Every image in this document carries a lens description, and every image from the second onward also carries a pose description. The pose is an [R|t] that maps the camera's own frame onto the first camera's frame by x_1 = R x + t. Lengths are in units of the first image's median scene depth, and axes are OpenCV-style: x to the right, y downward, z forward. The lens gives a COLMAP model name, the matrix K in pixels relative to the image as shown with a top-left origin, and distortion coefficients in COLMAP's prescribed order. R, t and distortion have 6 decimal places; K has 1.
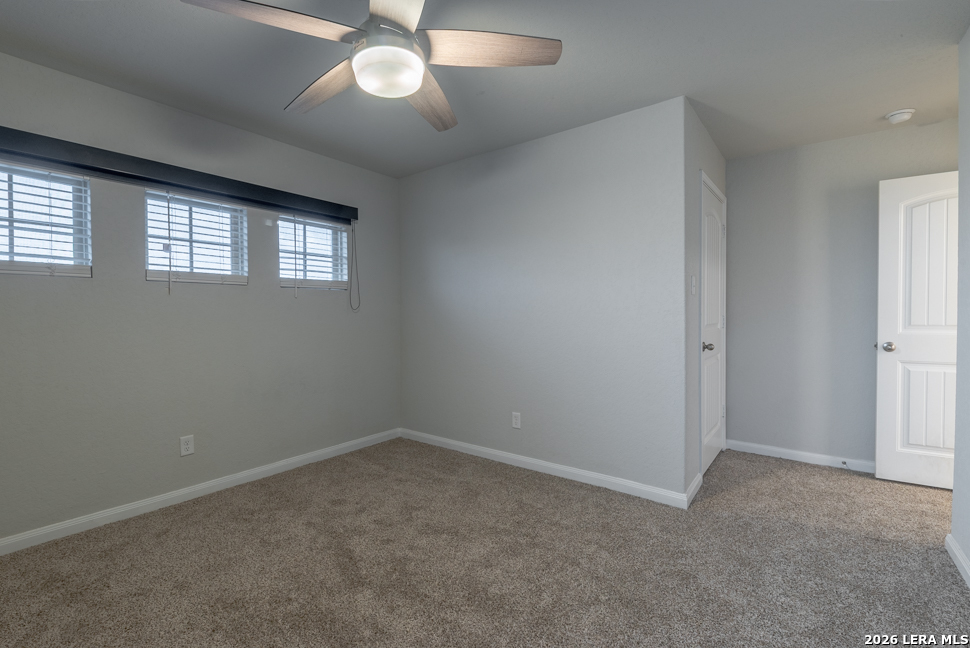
lens RADIAL K [[435.4, 0, 482.3], [0, 435.4, 322.9], [0, 0, 1]] dist [0.016912, -0.011214]
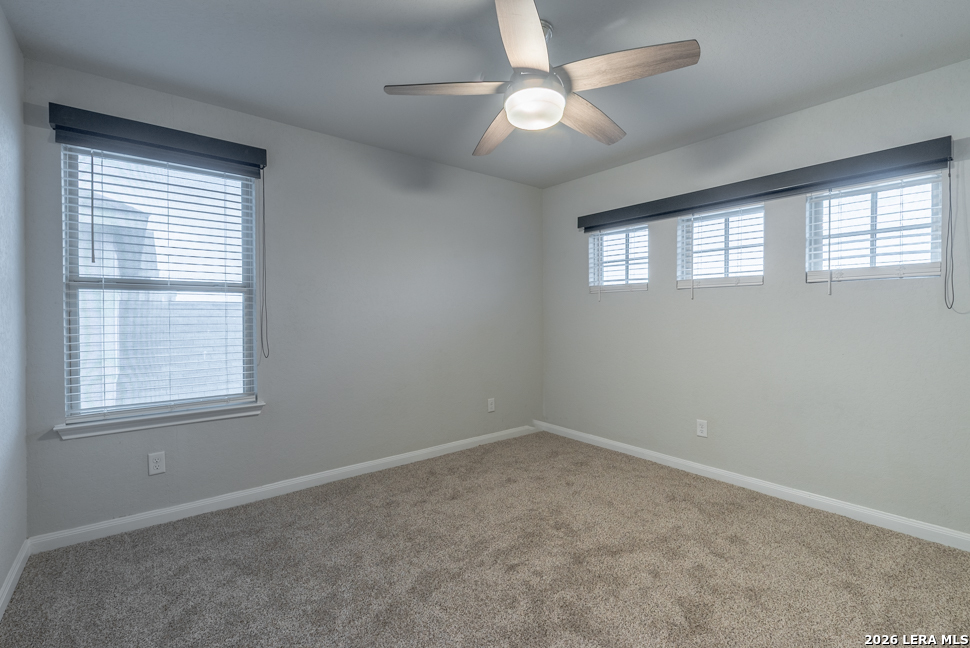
lens RADIAL K [[435.4, 0, 482.3], [0, 435.4, 322.9], [0, 0, 1]] dist [0.016912, -0.011214]
pose [[-0.247571, 0.018049, -0.968702, 0.558074], [-0.022832, 0.999440, 0.024457, -0.013875], [0.968601, 0.028173, -0.247020, 0.679163]]
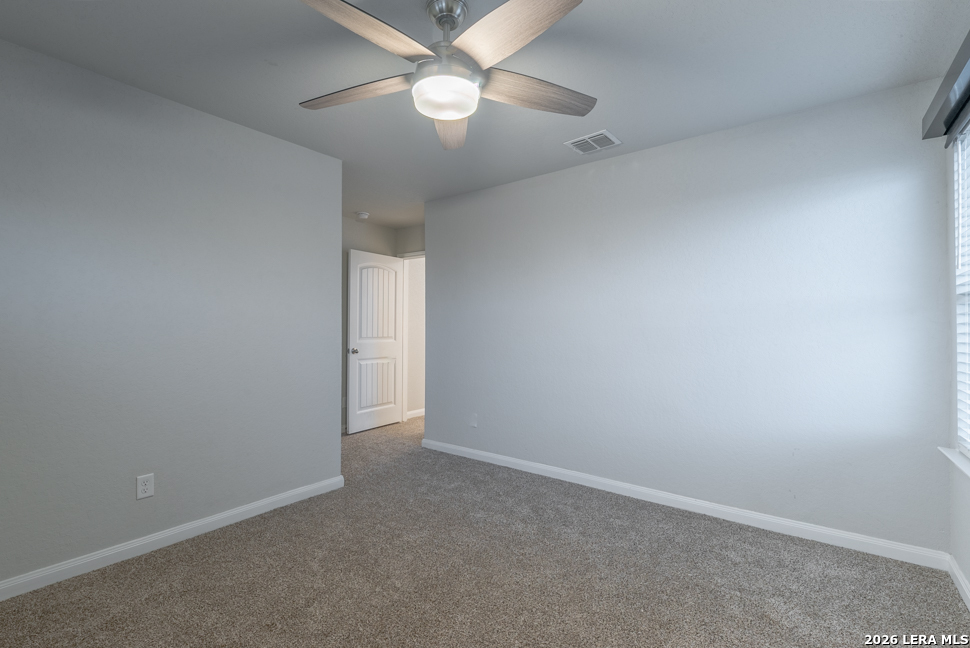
lens RADIAL K [[435.4, 0, 482.3], [0, 435.4, 322.9], [0, 0, 1]] dist [0.016912, -0.011214]
pose [[-0.008418, 0.015925, 0.999838, -0.722887], [0.023360, 0.999603, -0.015725, -0.013361], [-0.999692, 0.023224, -0.008786, 0.544327]]
